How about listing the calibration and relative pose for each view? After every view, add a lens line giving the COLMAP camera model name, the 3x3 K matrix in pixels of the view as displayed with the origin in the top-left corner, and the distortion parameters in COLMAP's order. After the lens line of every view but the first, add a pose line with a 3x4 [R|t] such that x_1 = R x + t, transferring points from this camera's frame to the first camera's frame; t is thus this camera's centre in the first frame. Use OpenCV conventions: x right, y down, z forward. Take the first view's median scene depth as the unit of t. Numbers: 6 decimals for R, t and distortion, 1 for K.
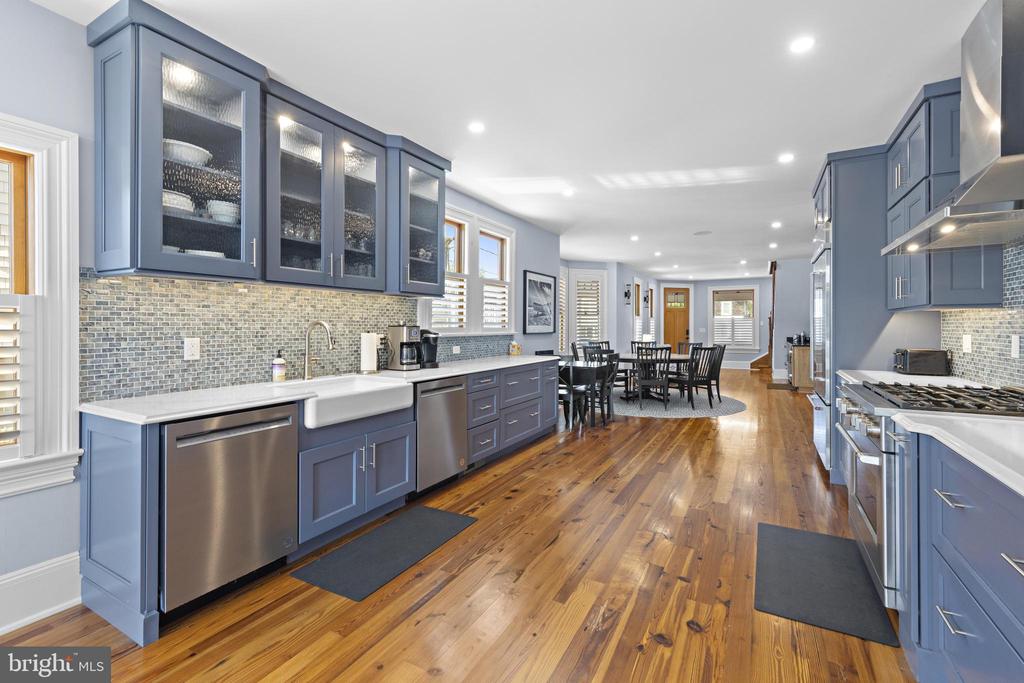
lens RADIAL K [[459.5, 0, 510.1], [0, 459.5, 324.2], [0, 0, 1]] dist [0.007214, -0.001040]
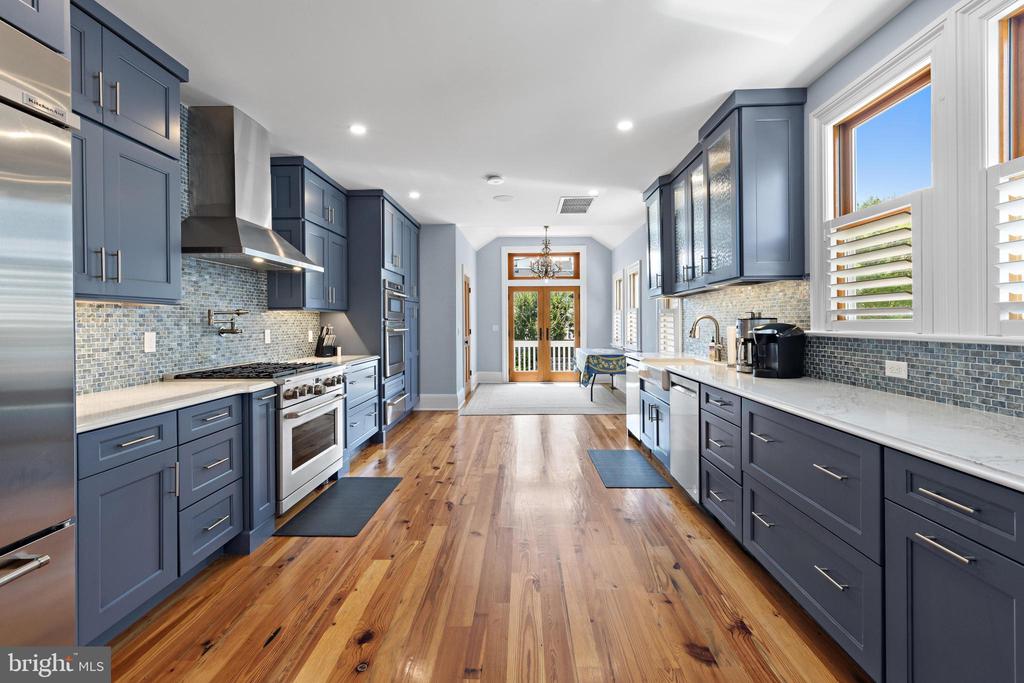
lens RADIAL K [[459.5, 0, 510.2], [0, 459.5, 323.5], [0, 0, 1]] dist [0.007214, -0.001040]
pose [[-0.890829, 0.007876, -0.454270, 0.456202], [0.009438, 0.999955, -0.001173, 0.008135], [0.454240, -0.005332, -0.890863, 1.316347]]
